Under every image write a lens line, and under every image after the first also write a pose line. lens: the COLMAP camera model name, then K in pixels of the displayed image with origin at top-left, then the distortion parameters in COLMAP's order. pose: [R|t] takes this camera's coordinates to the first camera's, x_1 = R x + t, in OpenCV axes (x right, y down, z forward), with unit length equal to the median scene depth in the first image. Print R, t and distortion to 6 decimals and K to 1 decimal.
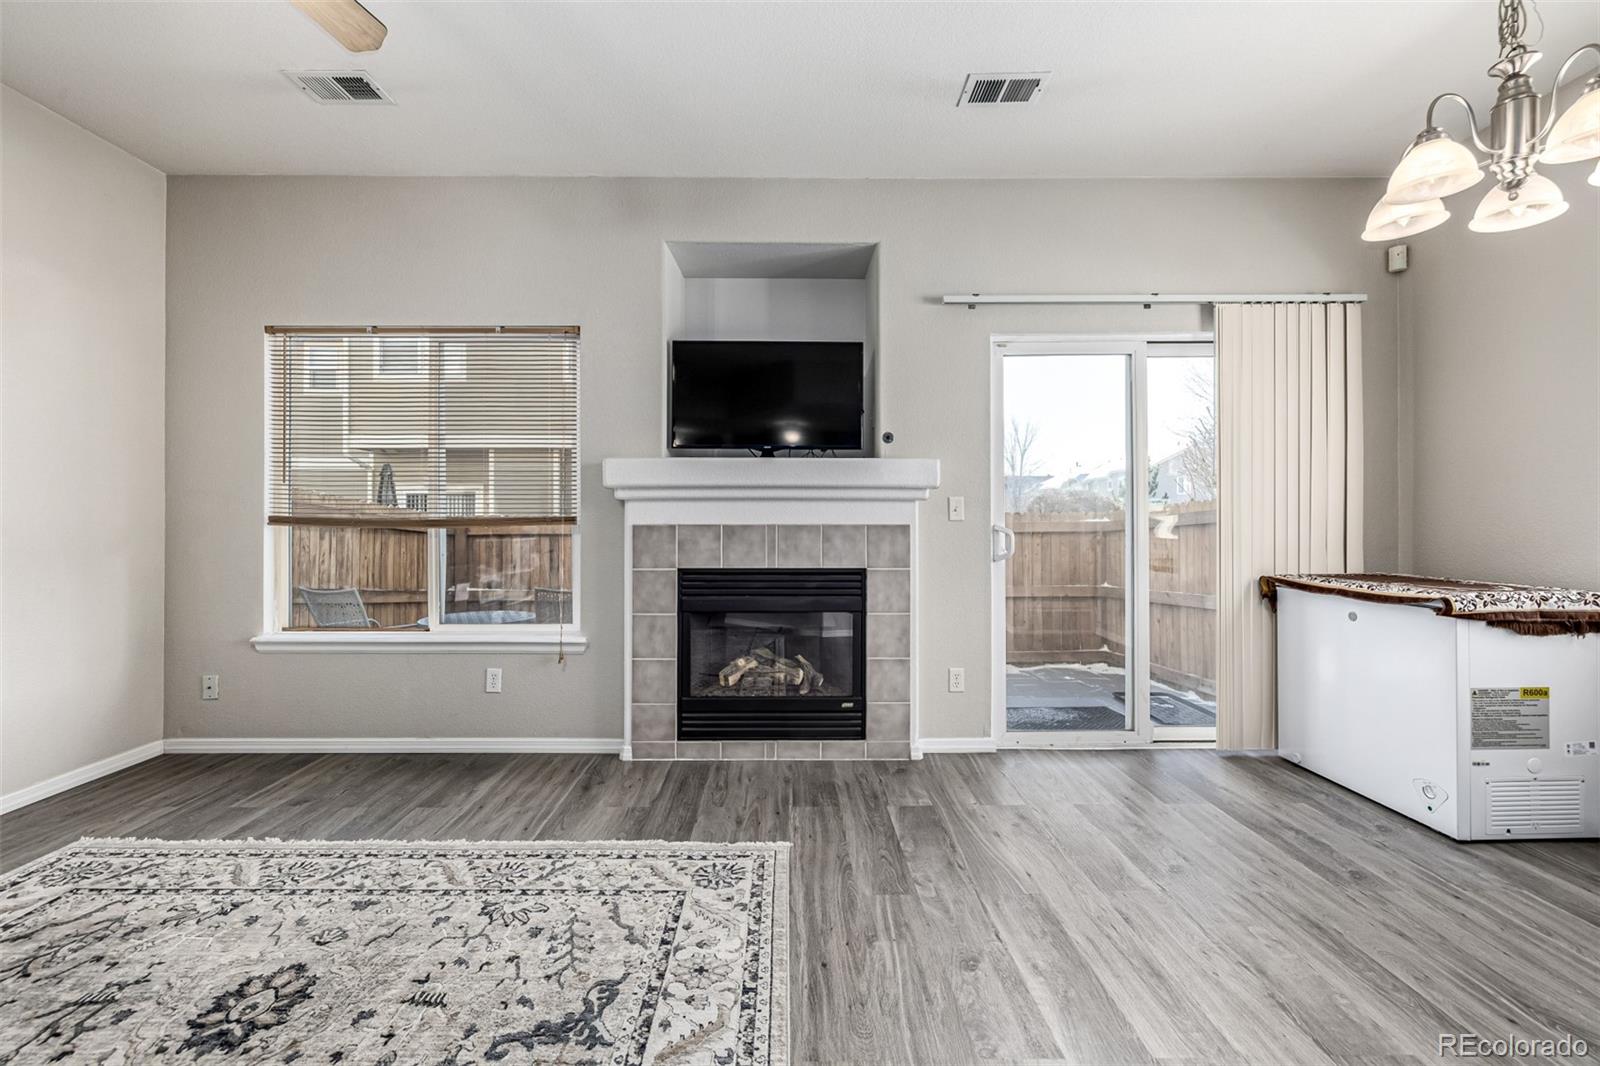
lens RADIAL K [[675.3, 0, 794.8], [0, 675.3, 515.0], [0, 0, 1]] dist [0.000988, -0.000417]
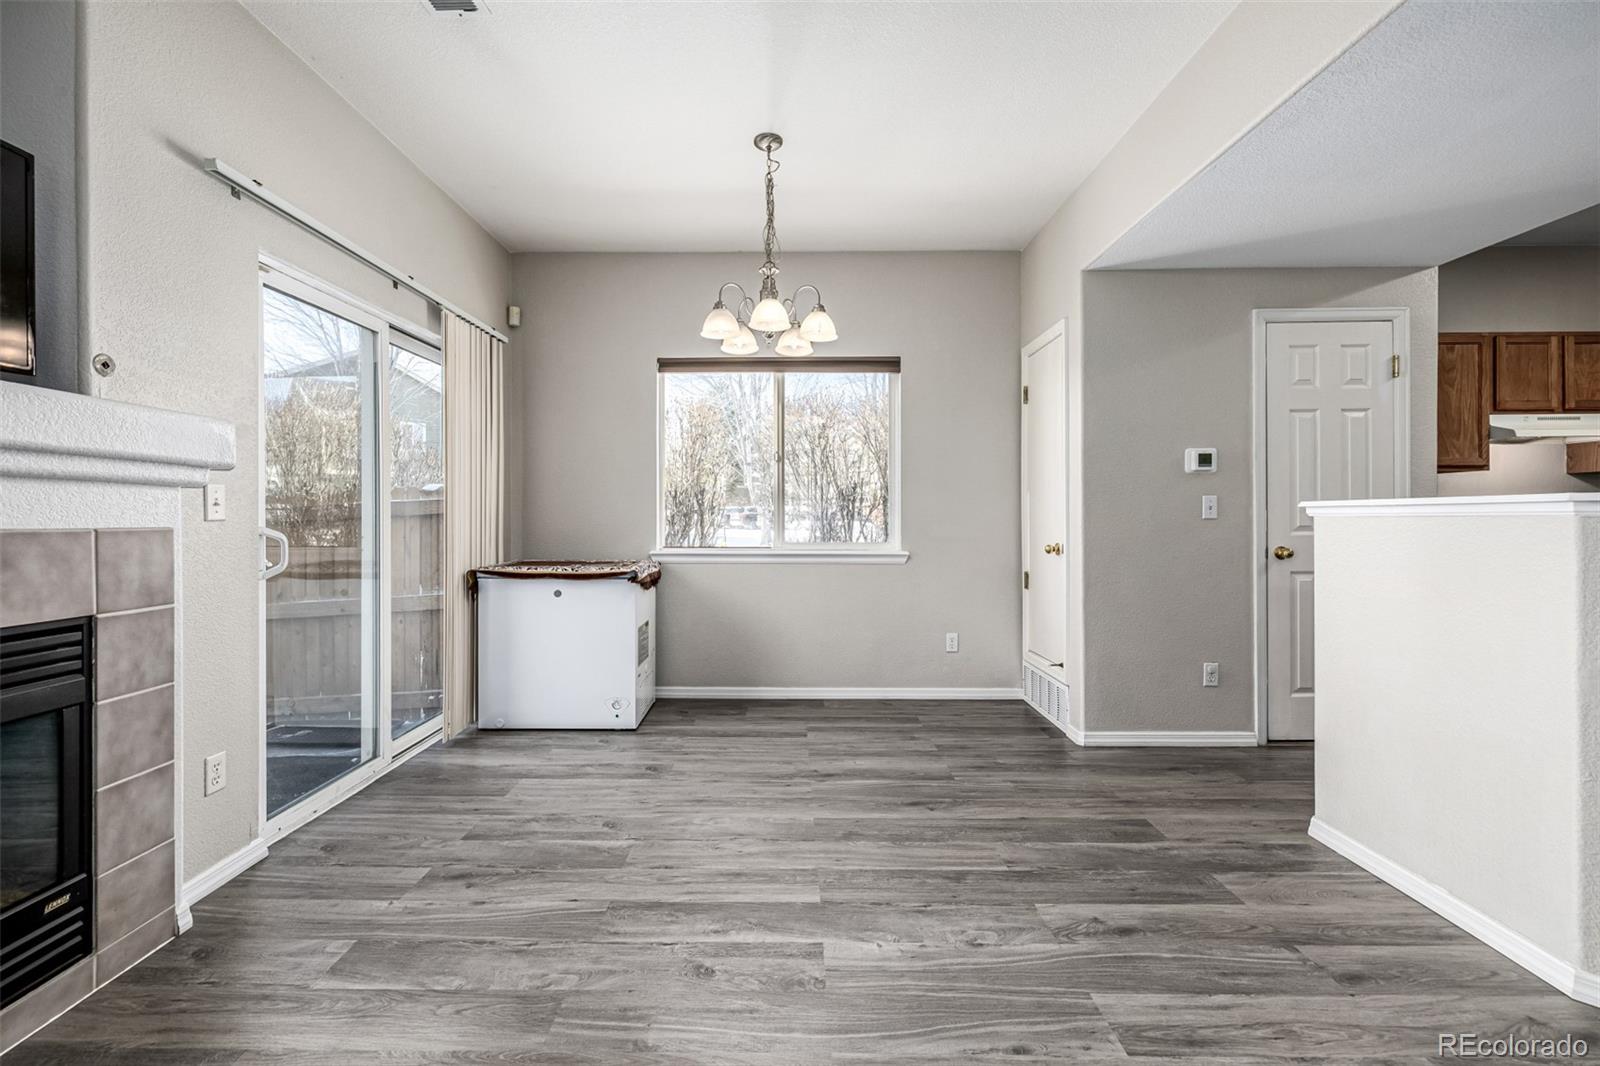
lens RADIAL K [[675.3, 0, 779.3], [0, 675.3, 516.7], [0, 0, 1]] dist [0.000988, -0.000417]
pose [[0.027916, 0.000554, 0.999610, -0.390174], [-0.005706, 0.999984, -0.000395, 0.001816], [-0.999594, -0.005692, 0.027919, 0.470446]]
